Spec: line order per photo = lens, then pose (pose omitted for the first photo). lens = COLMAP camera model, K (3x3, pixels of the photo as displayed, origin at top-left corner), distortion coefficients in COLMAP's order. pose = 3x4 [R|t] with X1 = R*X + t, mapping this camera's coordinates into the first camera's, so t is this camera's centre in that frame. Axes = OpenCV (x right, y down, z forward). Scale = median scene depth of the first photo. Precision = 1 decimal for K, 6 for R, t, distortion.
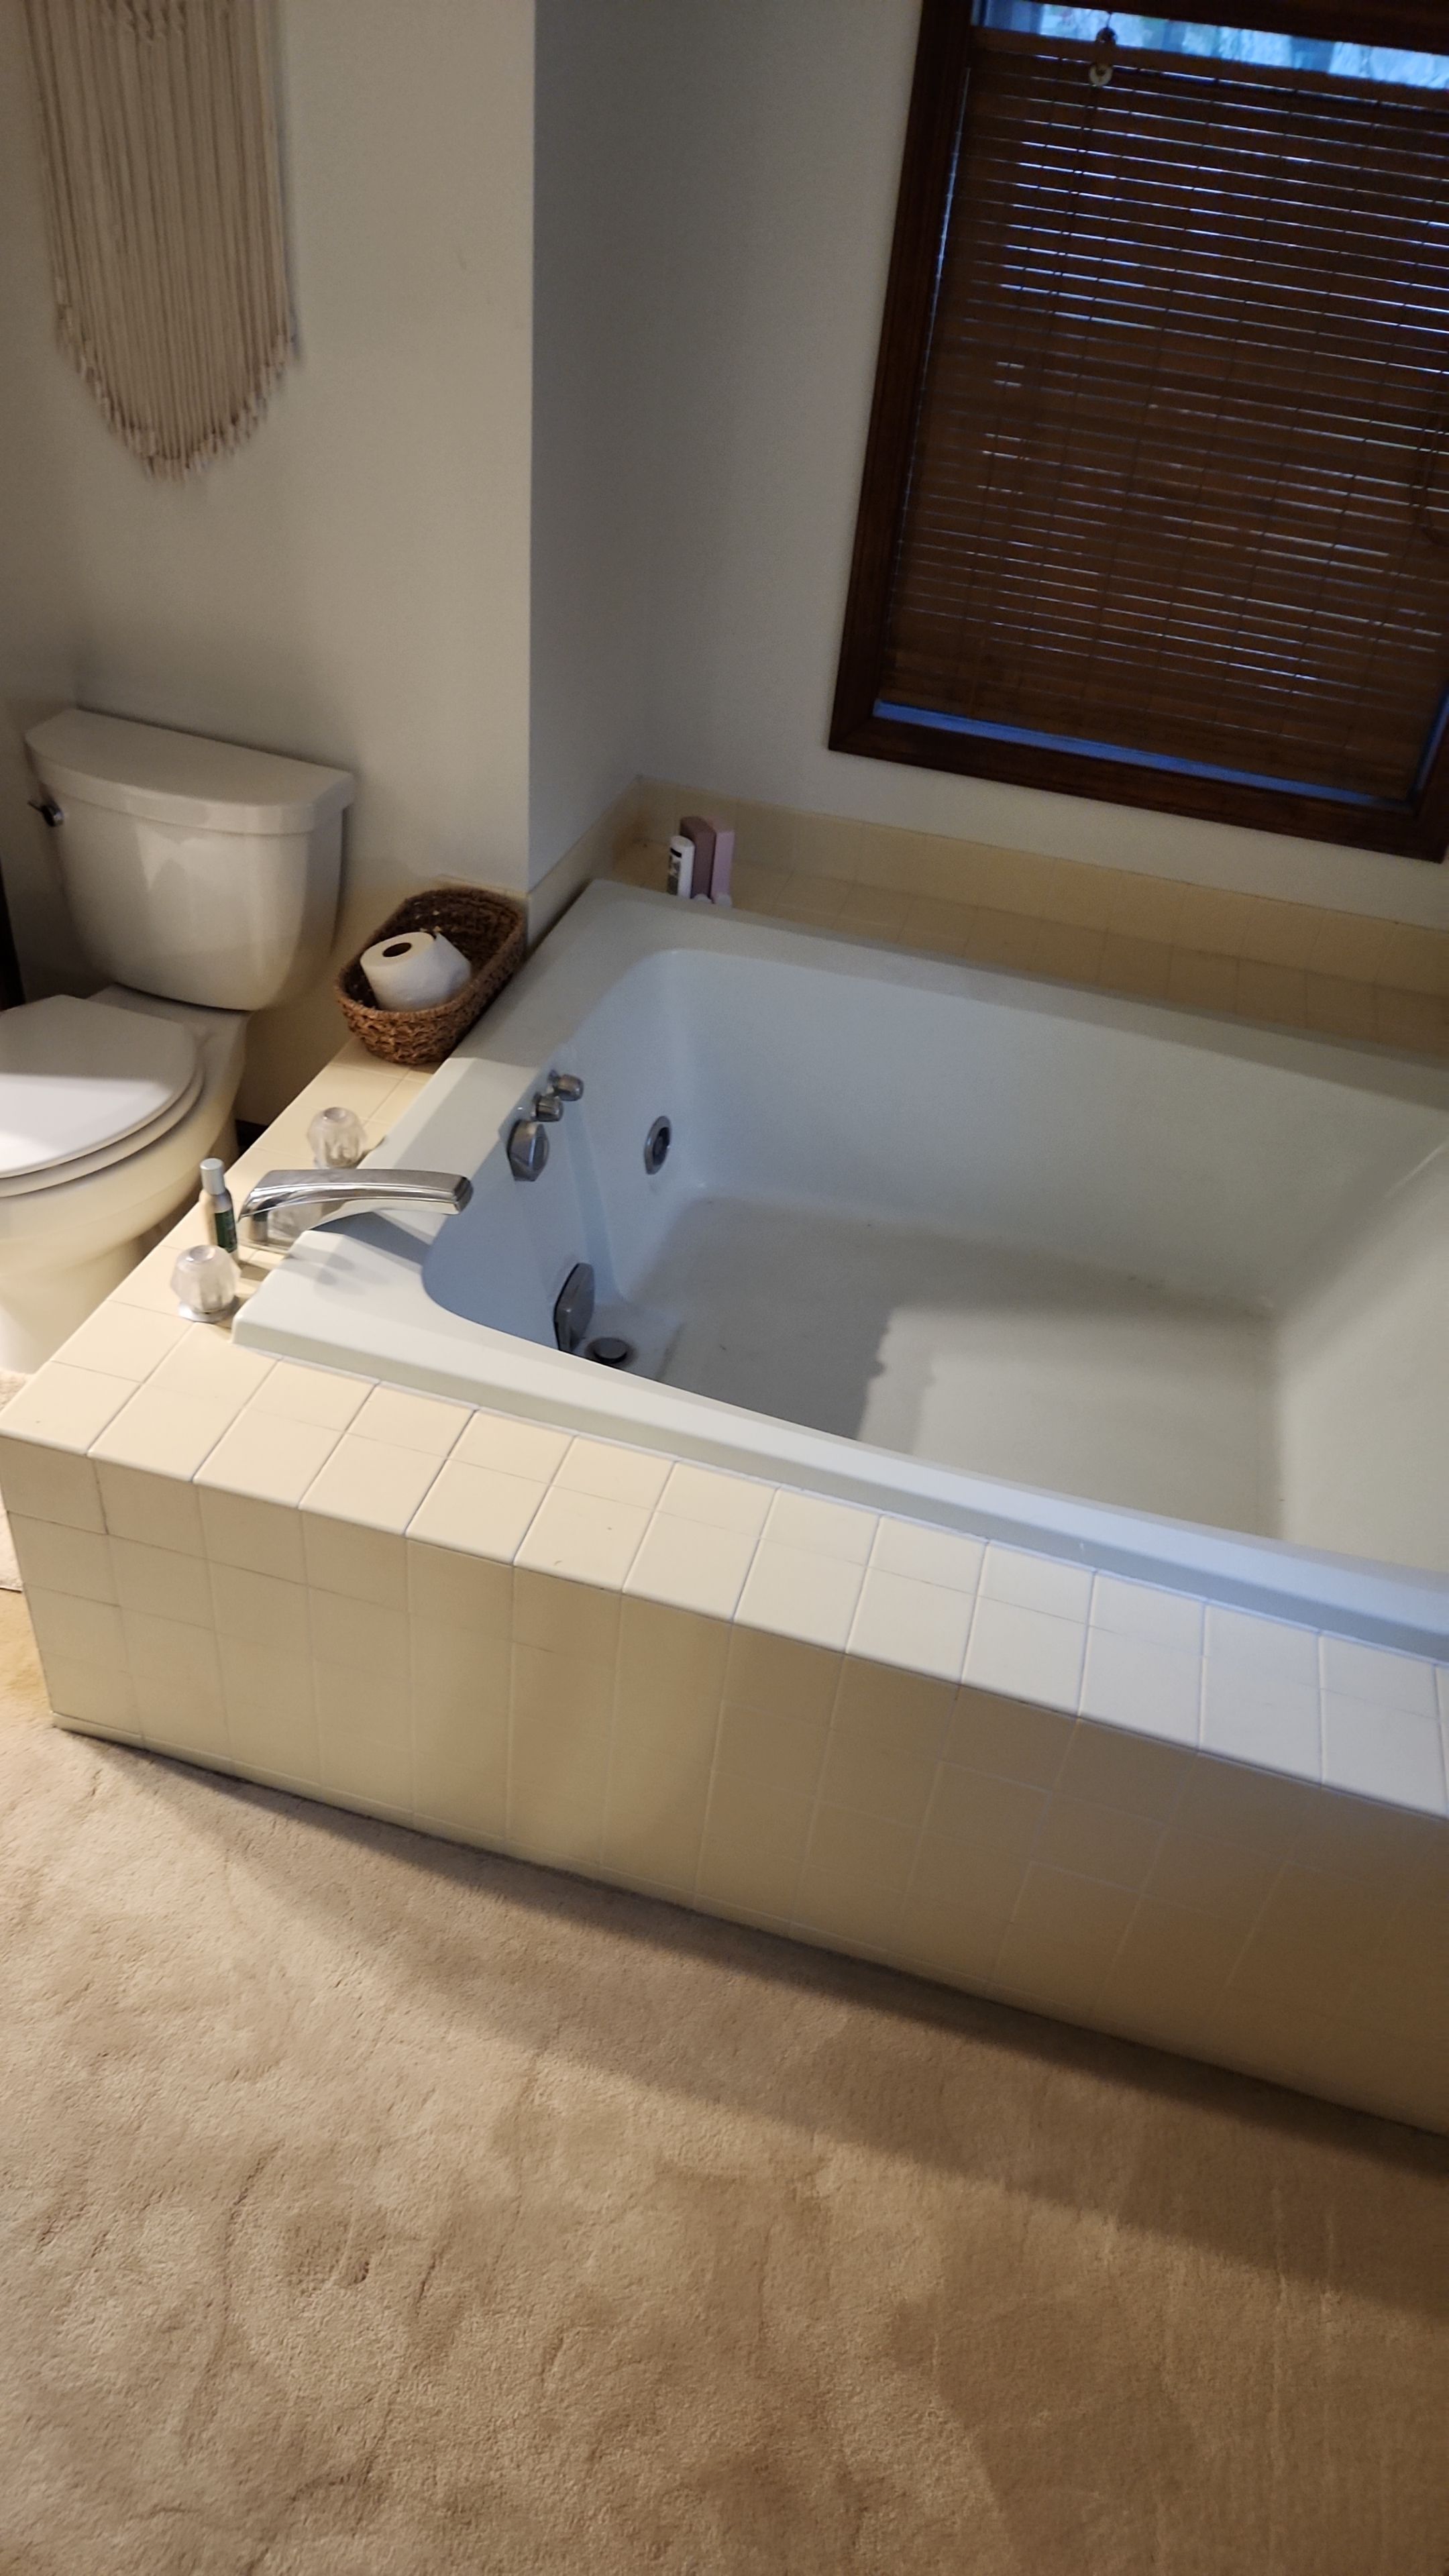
lens RADIAL K [[1715.7, 0, 722.3], [0, 1715.7, 1242.6], [0, 0, 1]] dist [0.077435, -0.072254]
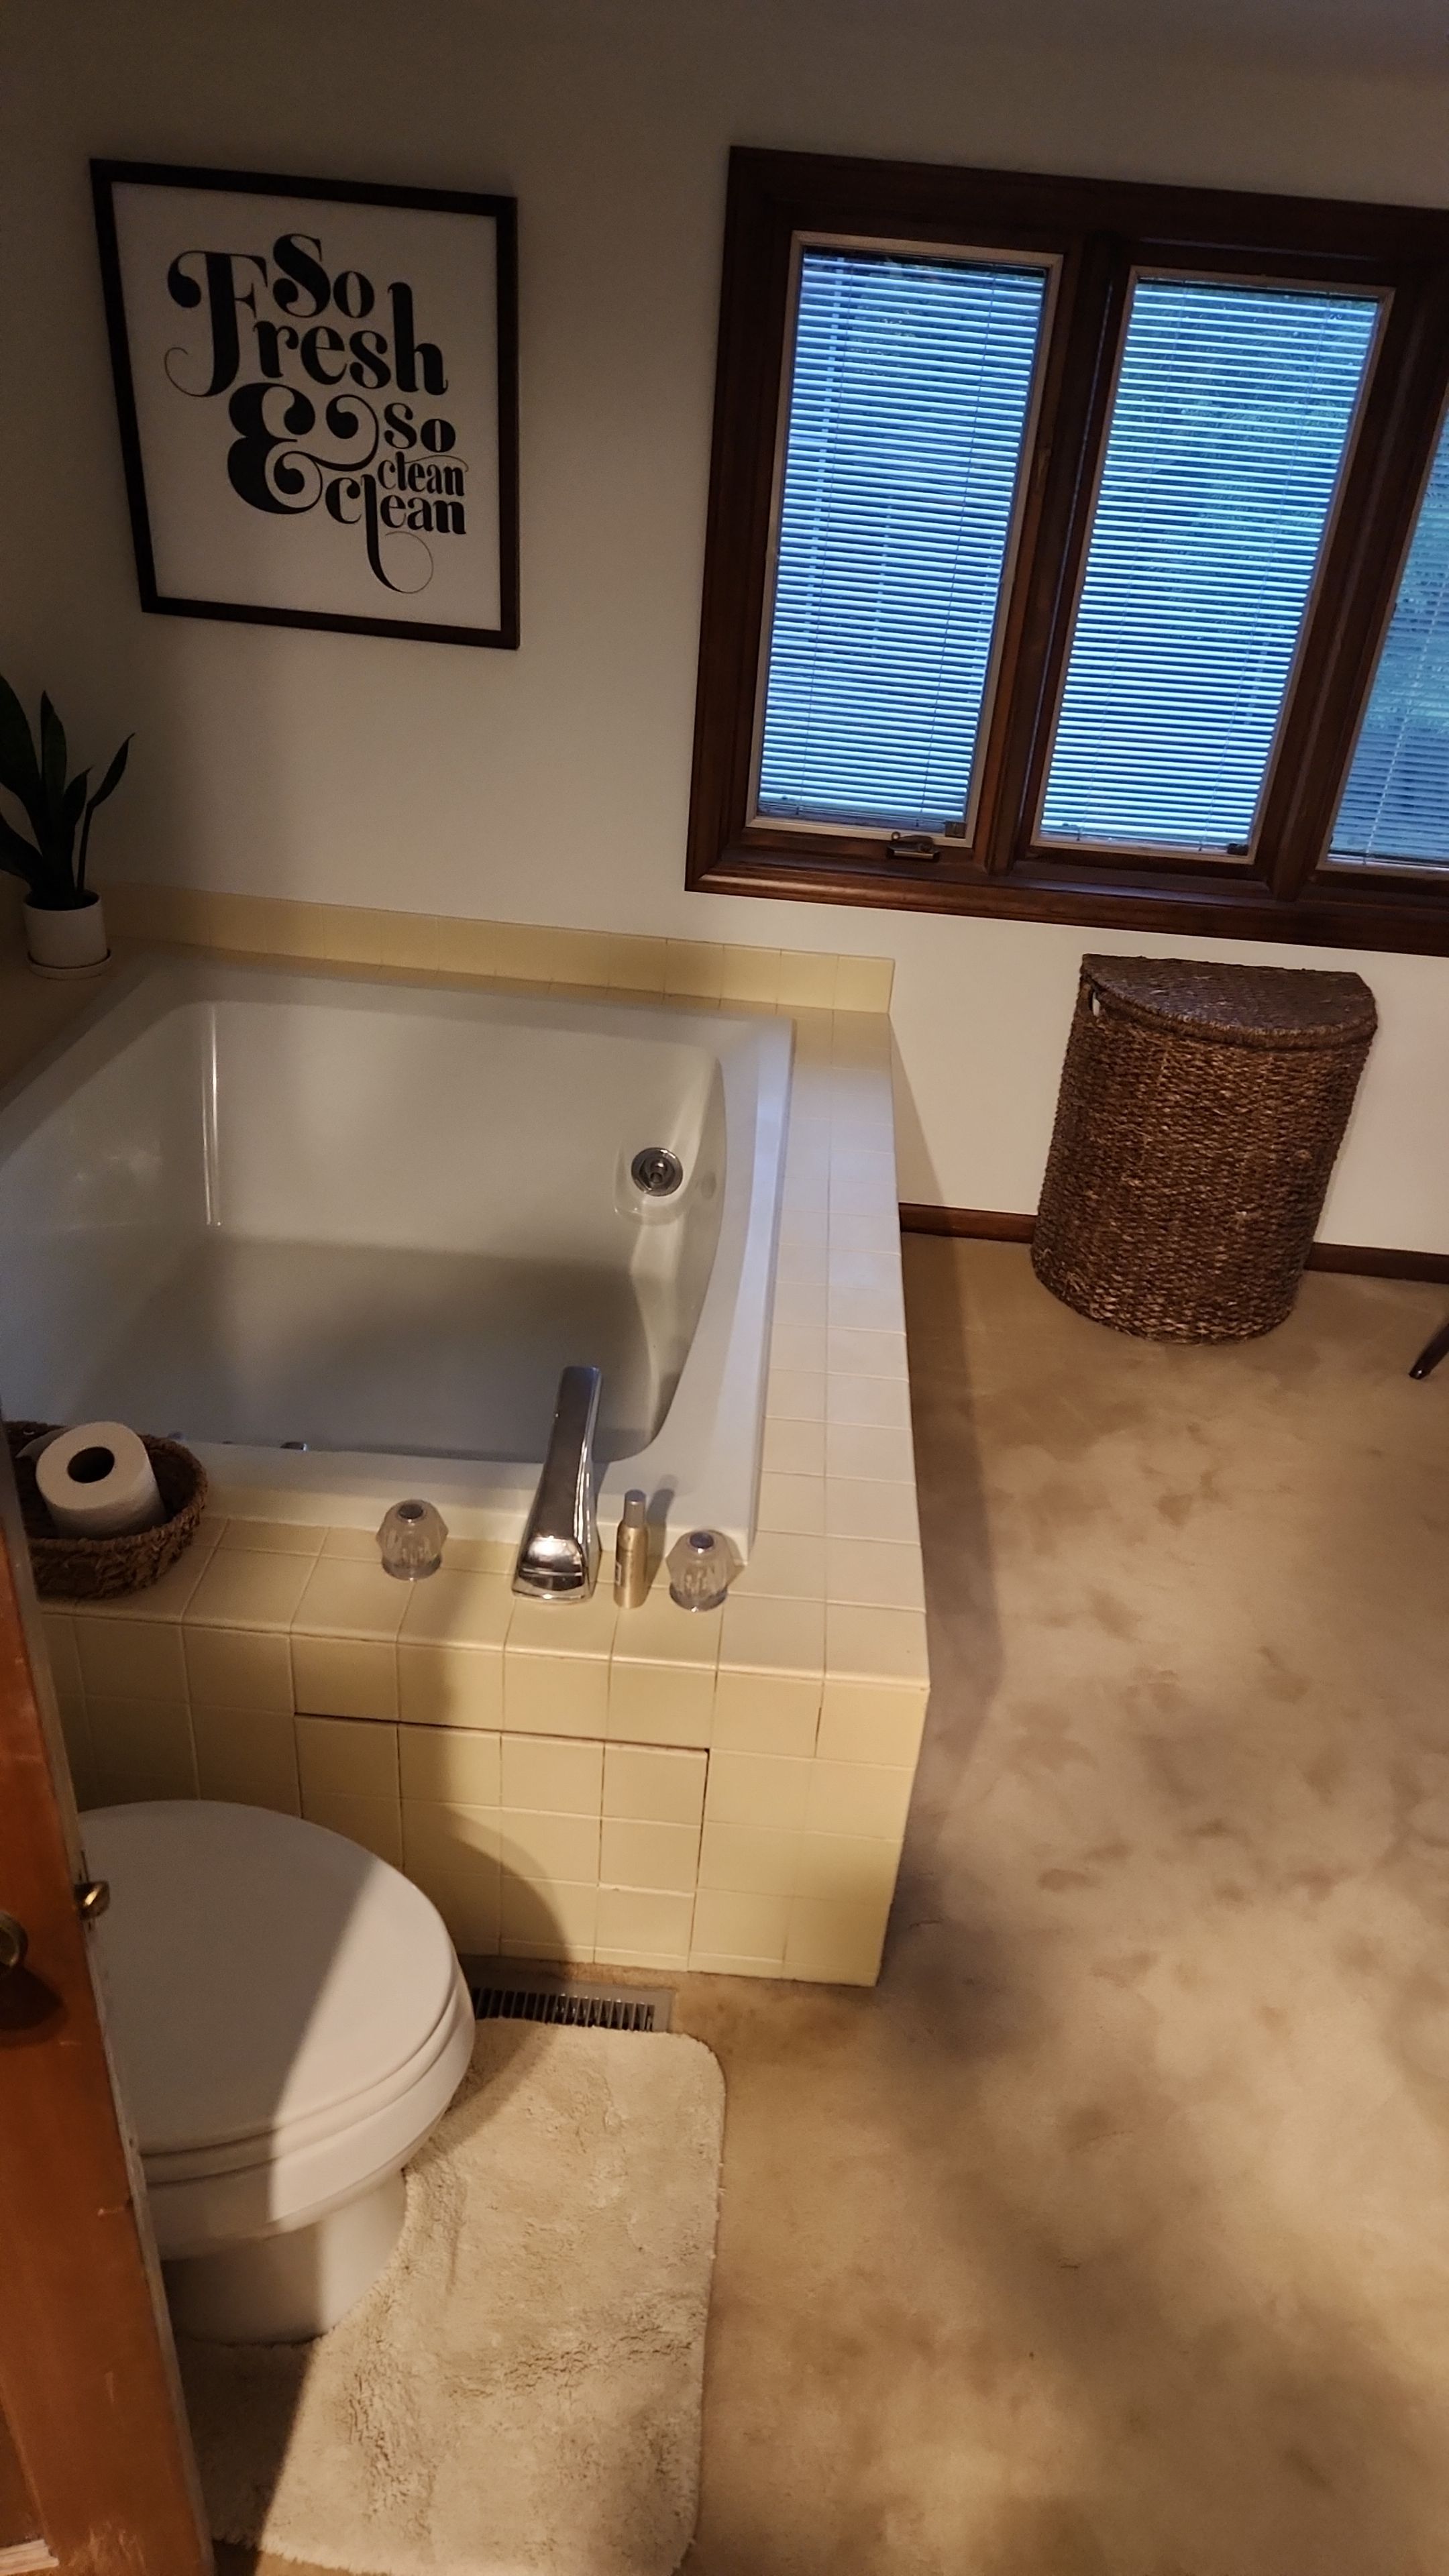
lens RADIAL K [[1689.3, 0, 754.6], [0, 1689.3, 1287.5], [0, 0, 1]] dist [0.057537, -0.037762]
pose [[-0.180783, -0.610782, 0.770885, -0.784520], [0.517295, 0.607579, 0.602705, -0.525700], [-0.836495, 0.507734, 0.206115, 0.580872]]
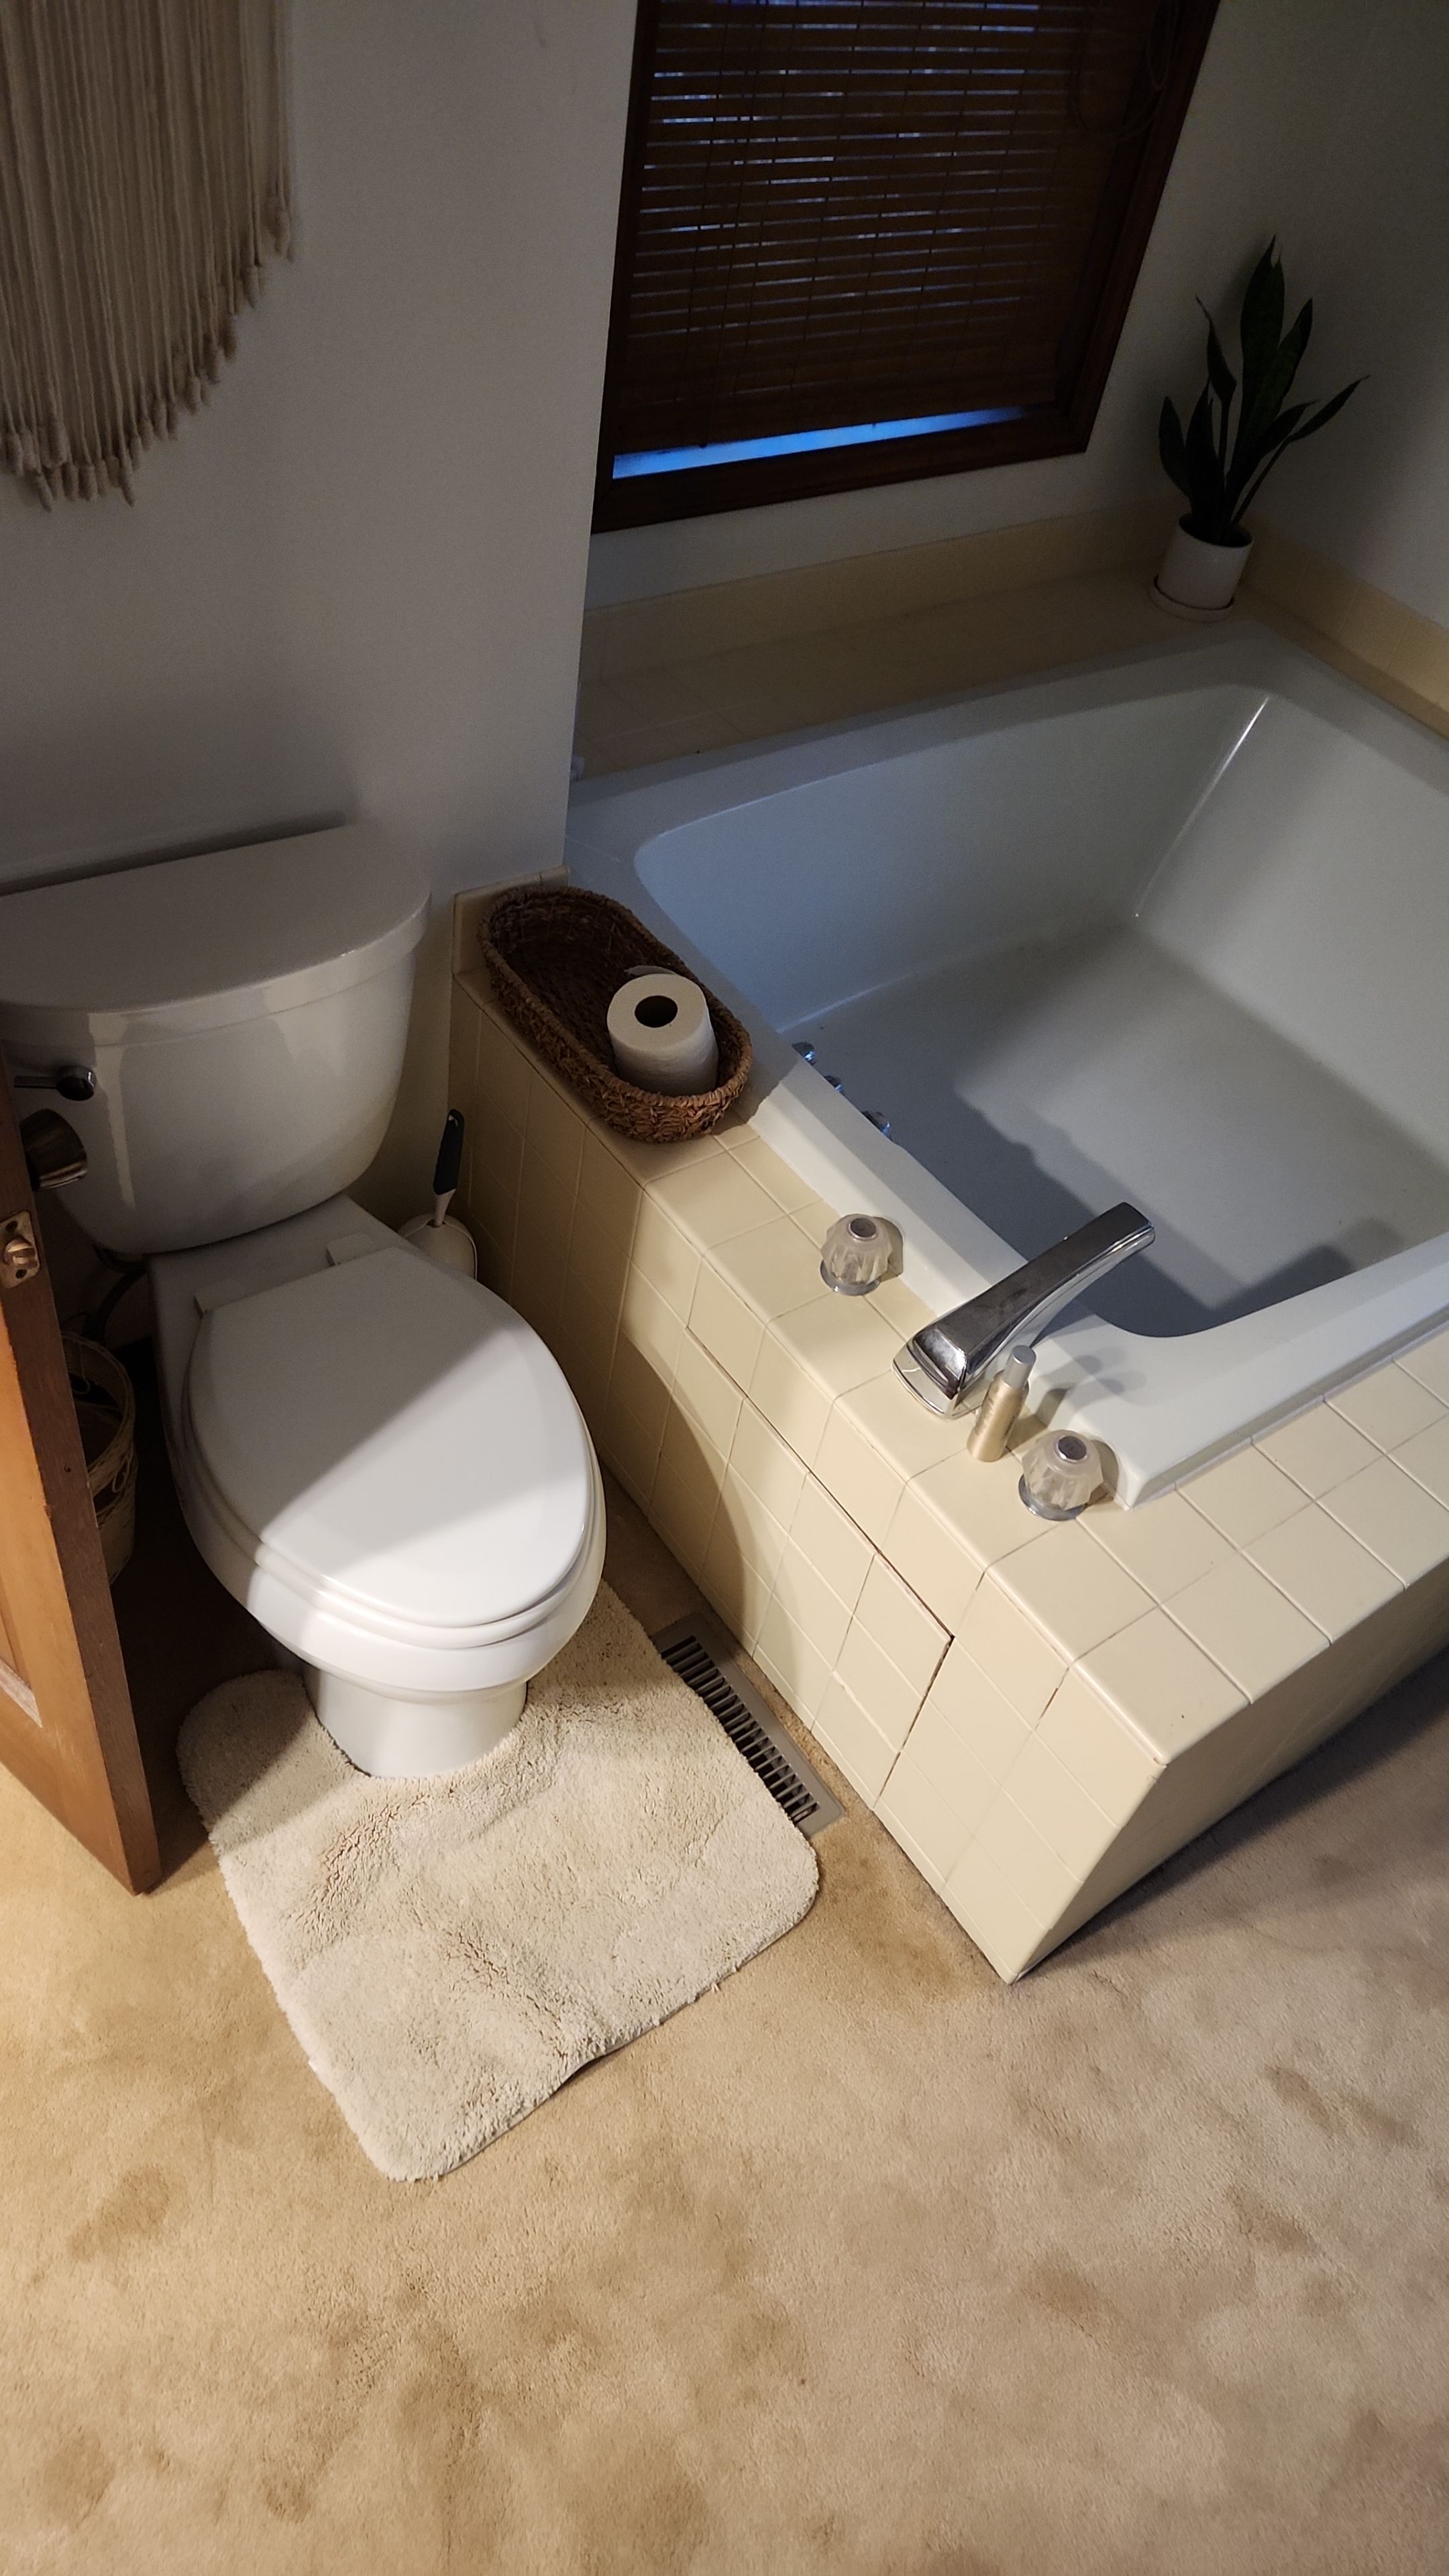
lens RADIAL K [[1715.7, 0, 722.3], [0, 1715.7, 1242.6], [0, 0, 1]] dist [0.077435, -0.072254]
pose [[0.645713, -0.551703, 0.527900, -0.652938], [0.390832, 0.832719, 0.392211, -0.384374], [-0.655976, -0.046936, 0.753321, 0.404093]]
